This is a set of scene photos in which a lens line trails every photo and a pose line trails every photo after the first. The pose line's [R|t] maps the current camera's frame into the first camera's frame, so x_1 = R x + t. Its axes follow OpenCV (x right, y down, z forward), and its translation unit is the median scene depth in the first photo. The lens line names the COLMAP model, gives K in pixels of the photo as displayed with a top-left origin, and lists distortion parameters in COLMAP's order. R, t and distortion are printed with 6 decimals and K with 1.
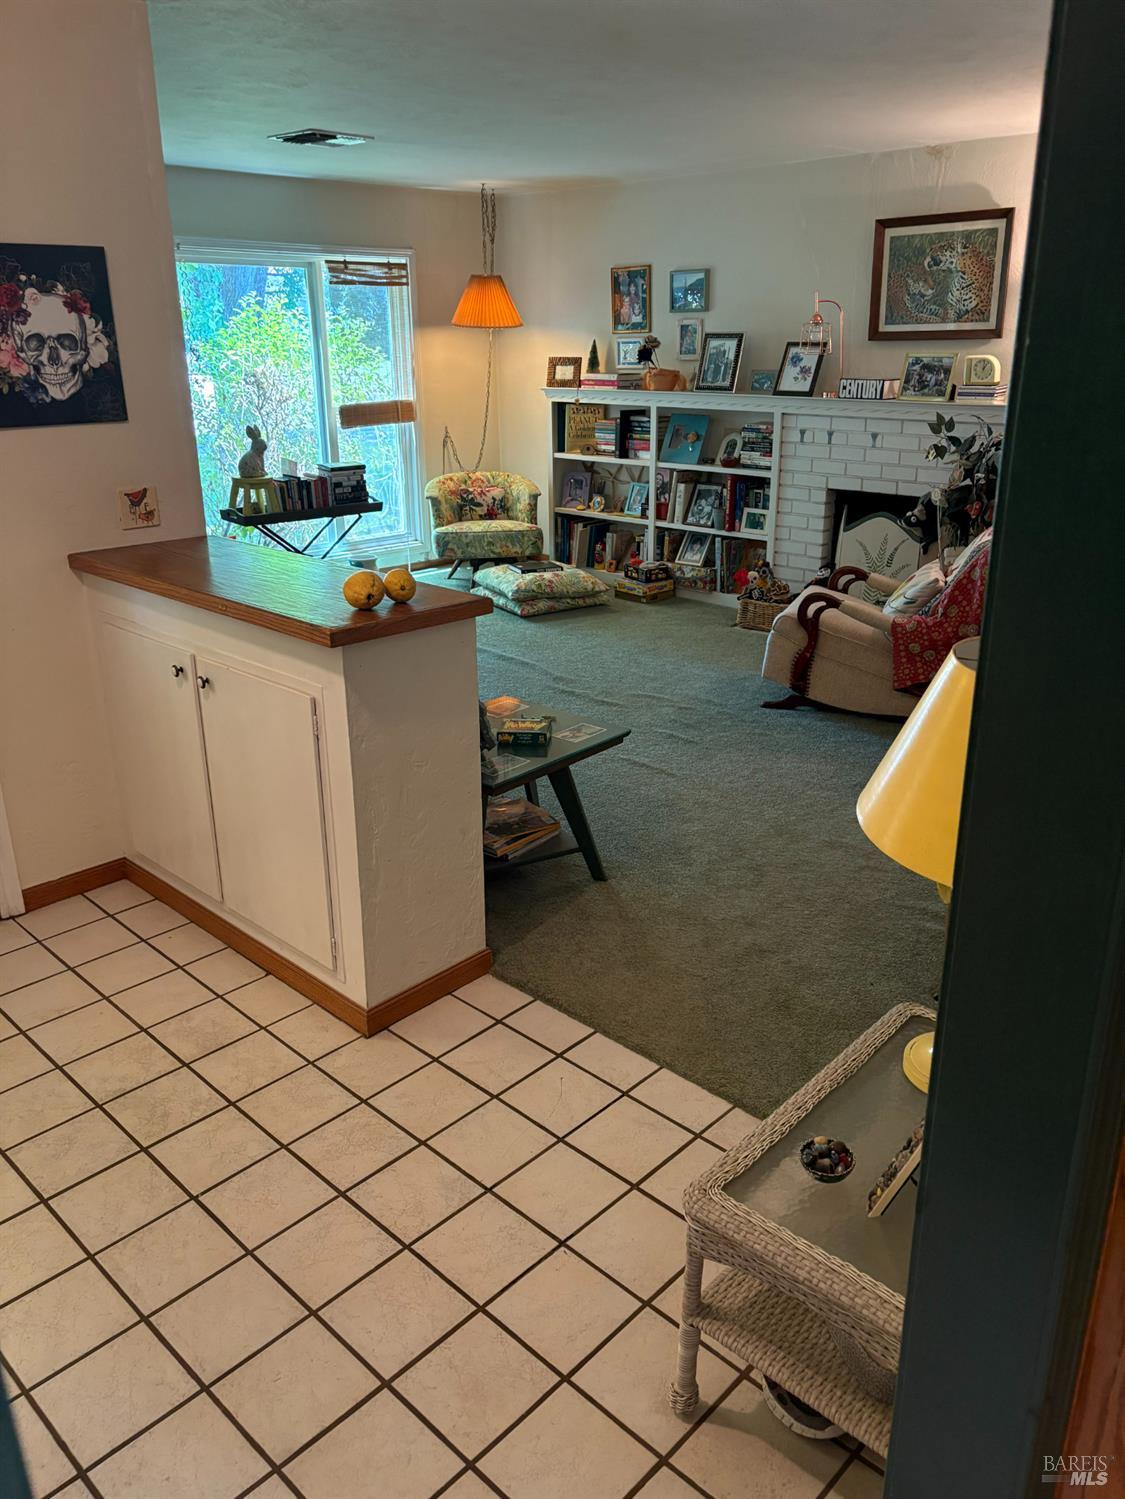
lens RADIAL K [[1131.6, 0, 571.7], [0, 1131.6, 752.1], [0, 0, 1]] dist [0.051279, -0.050552]
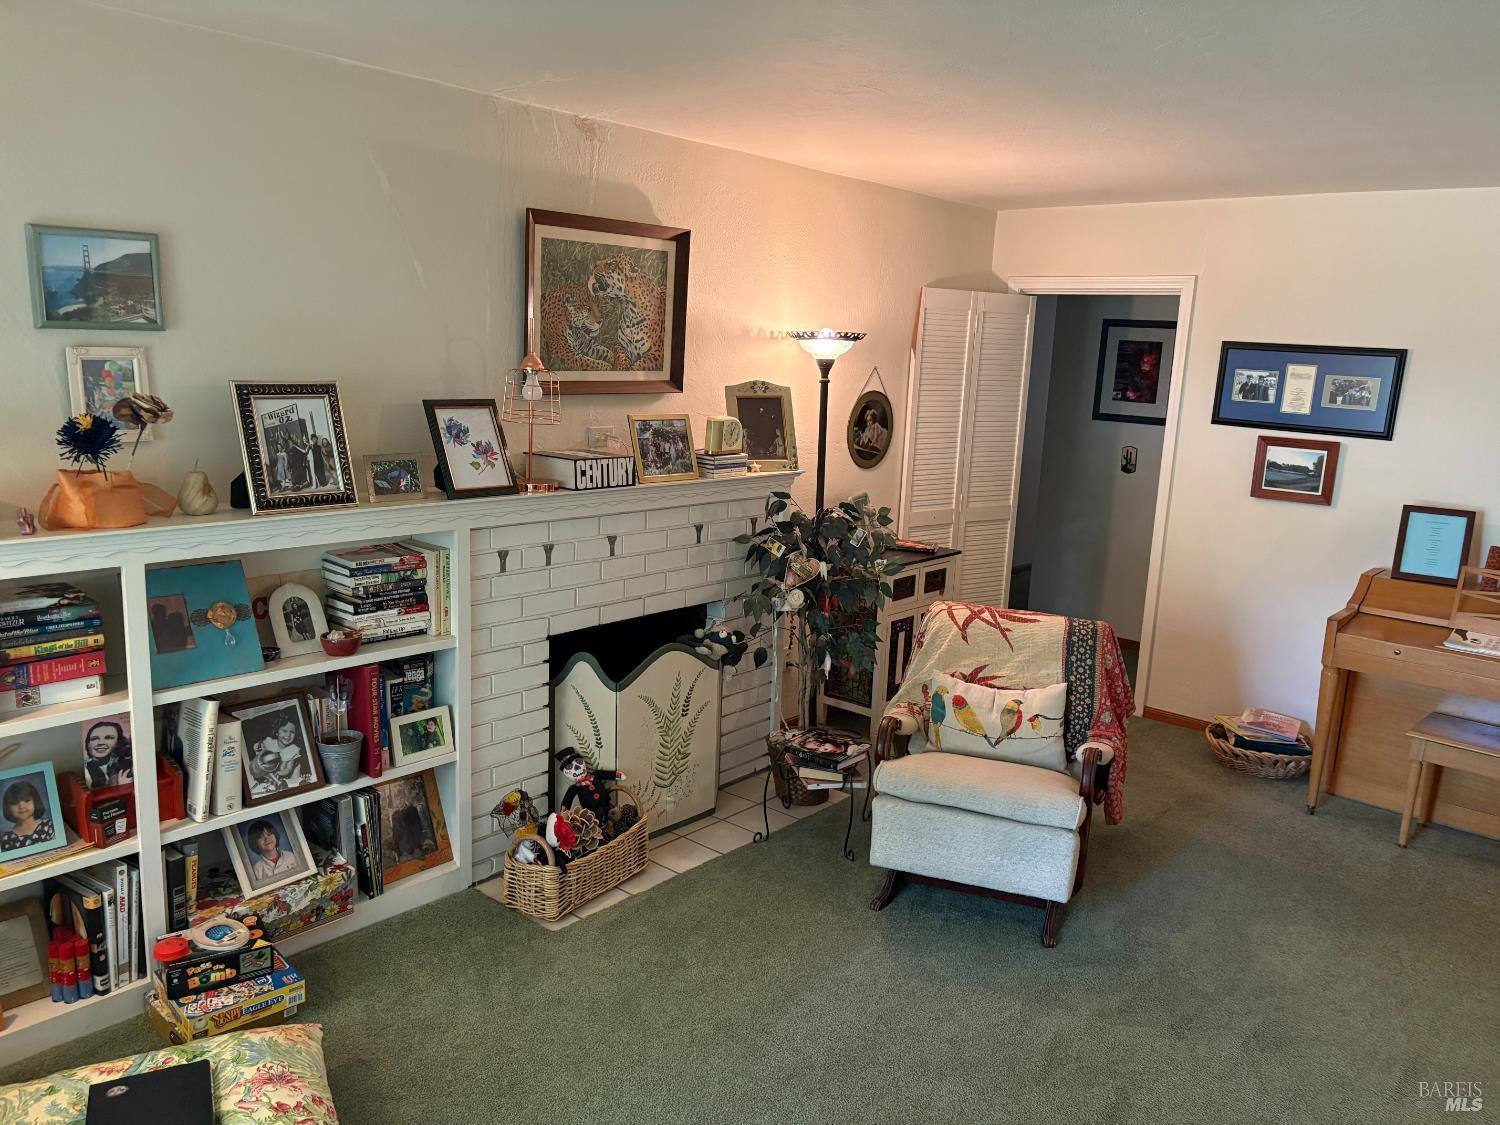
lens RADIAL K [[1132.3, 0, 779.0], [0, 1132.3, 590.9], [0, 0, 1]] dist [0.051279, -0.050552]
pose [[-0.059287, -0.209970, 0.975909, -0.384373], [0.307010, 0.926409, 0.217971, -0.377013], [-0.949858, 0.312537, 0.009539, 0.954192]]
